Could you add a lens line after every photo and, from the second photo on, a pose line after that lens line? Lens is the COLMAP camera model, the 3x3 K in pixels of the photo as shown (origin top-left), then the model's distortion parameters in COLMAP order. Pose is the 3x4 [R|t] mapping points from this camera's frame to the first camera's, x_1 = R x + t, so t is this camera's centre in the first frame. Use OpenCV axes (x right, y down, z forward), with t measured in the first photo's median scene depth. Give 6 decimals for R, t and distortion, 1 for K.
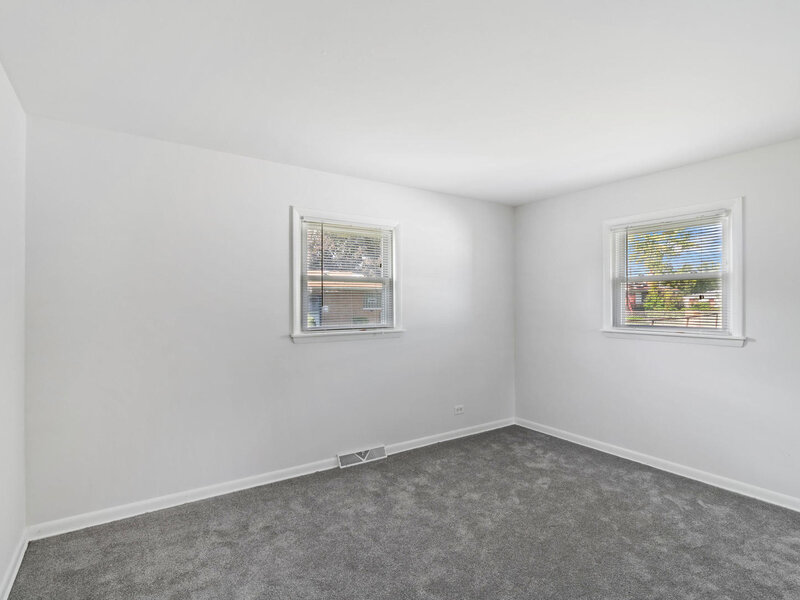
lens RADIAL K [[410.9, 0, 392.0], [0, 410.9, 302.9], [0, 0, 1]] dist [0.001035, 0.001909]
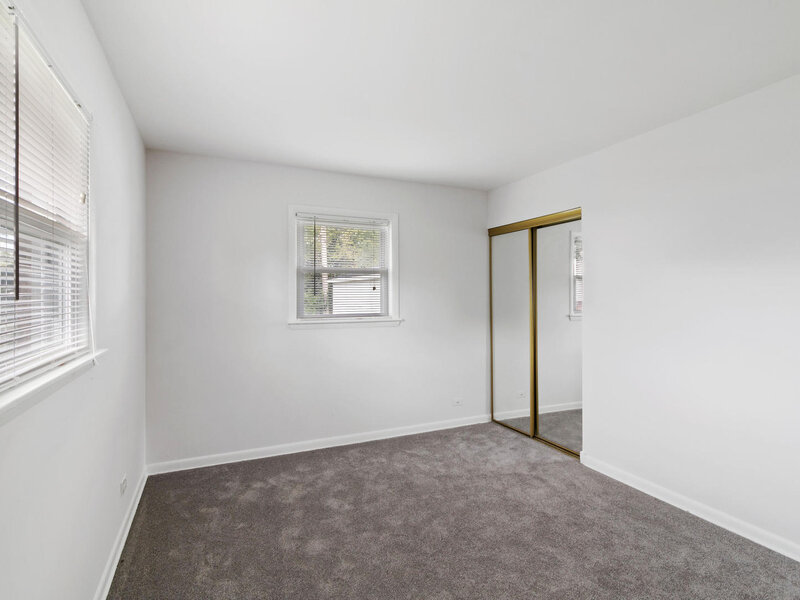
lens RADIAL K [[410.9, 0, 401.0], [0, 410.9, 299.1], [0, 0, 1]] dist [0.001035, 0.001909]
pose [[0.152503, -0.003886, 0.988295, -0.402905], [0.001491, 0.999992, 0.003702, 0.011898], [-0.988302, 0.000909, 0.152507, 0.682951]]
